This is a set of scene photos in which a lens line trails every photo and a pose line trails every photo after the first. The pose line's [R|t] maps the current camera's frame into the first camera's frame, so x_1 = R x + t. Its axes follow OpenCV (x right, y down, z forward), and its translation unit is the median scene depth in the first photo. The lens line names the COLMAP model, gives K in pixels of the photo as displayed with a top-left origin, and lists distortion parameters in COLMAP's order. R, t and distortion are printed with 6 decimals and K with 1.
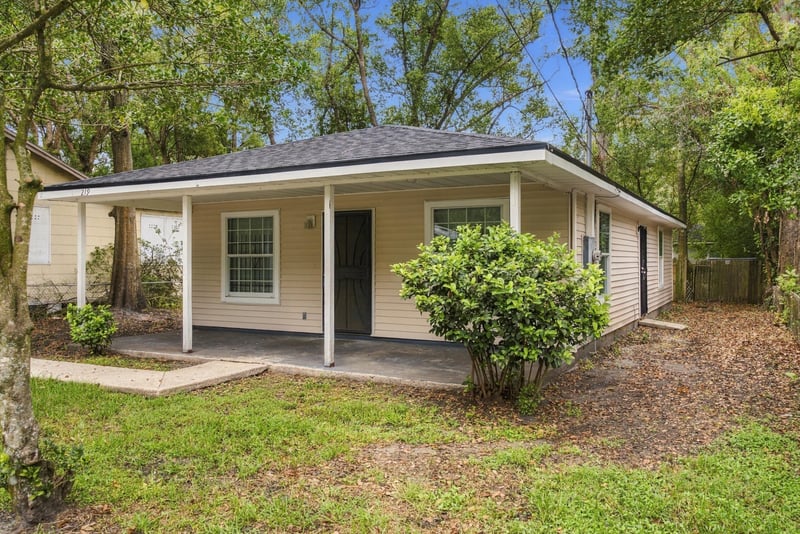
lens RADIAL K [[635.8, 0, 395.3], [0, 635.8, 261.9], [0, 0, 1]] dist [-0.000258, -0.000145]
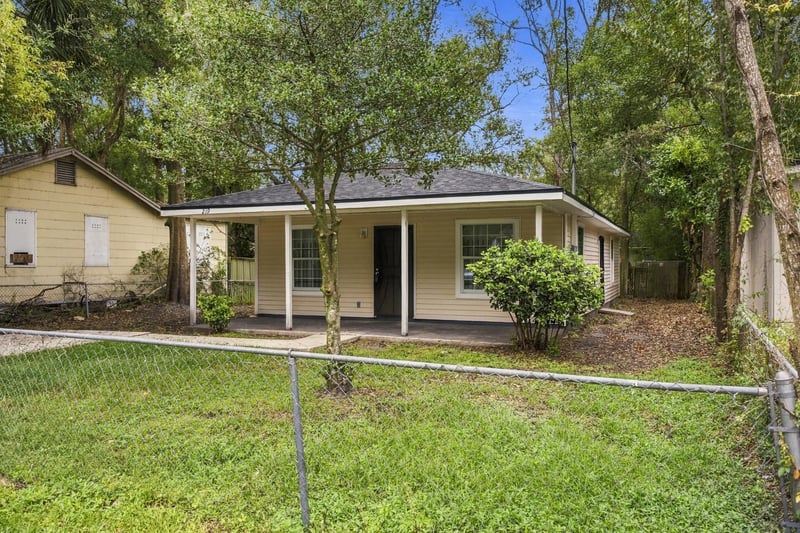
lens RADIAL K [[614.7, 0, 400.3], [0, 614.7, 270.6], [0, 0, 1]] dist [-0.002608, 0.000466]
pose [[0.996338, -0.001972, 0.085474, -0.165078], [0.001167, 0.999955, 0.009465, 0.002391], [-0.085488, -0.009331, 0.996295, -0.277471]]
